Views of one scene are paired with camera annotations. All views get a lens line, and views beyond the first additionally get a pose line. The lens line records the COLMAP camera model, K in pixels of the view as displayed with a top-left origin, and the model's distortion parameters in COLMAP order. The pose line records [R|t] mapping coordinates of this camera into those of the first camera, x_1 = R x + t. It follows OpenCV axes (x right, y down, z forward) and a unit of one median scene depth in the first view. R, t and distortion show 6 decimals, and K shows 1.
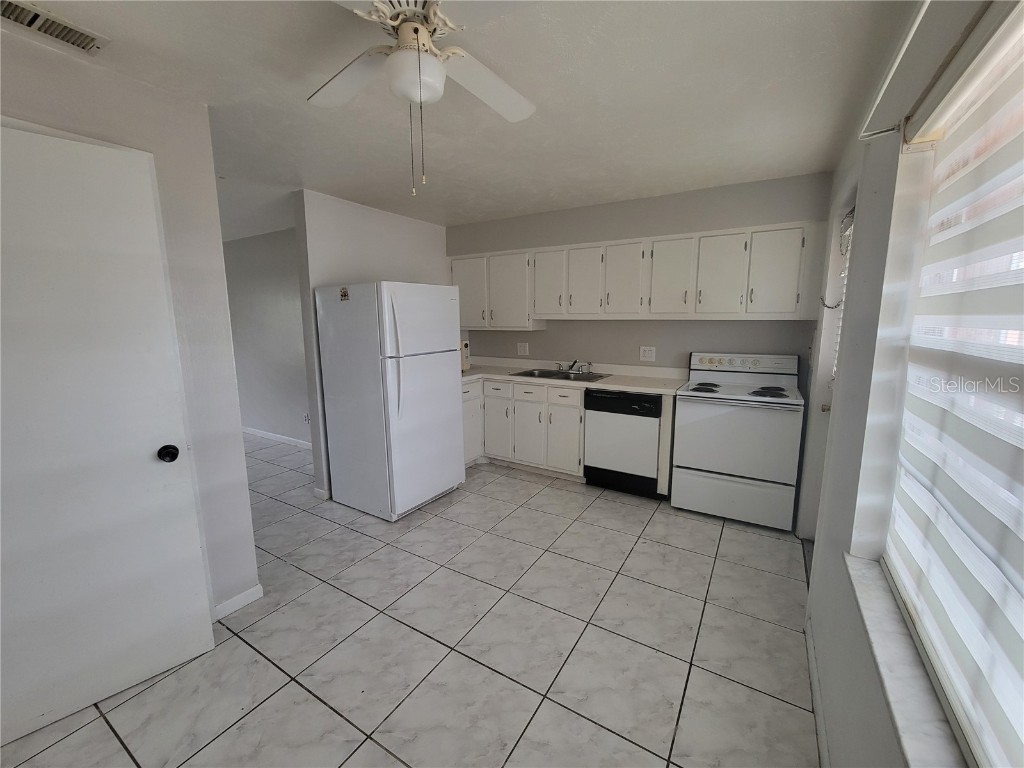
lens RADIAL K [[417.7, 0, 512.4], [0, 417.7, 382.1], [0, 0, 1]] dist [-0.003156, 0.000211]
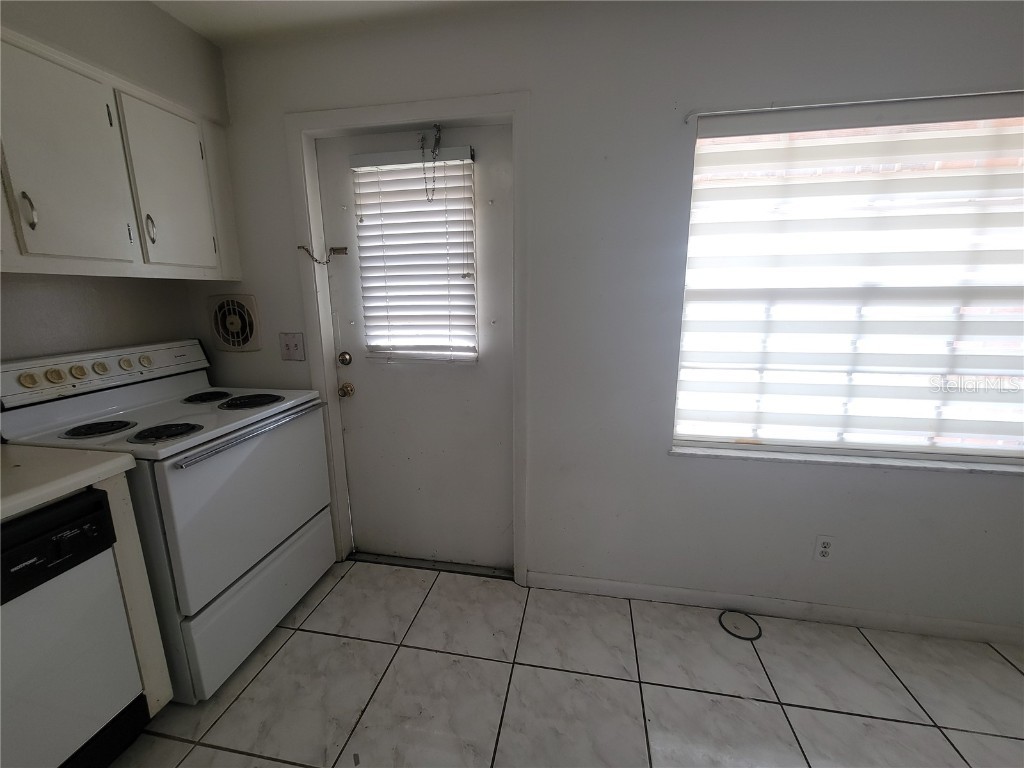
lens RADIAL K [[417.7, 0, 512.4], [0, 417.7, 382.1], [0, 0, 1]] dist [-0.003156, 0.000211]
pose [[-0.361996, -0.189953, 0.912621, -0.074630], [0.148603, 0.954739, 0.257664, -0.090485], [-0.920259, 0.228891, -0.317385, 0.763534]]
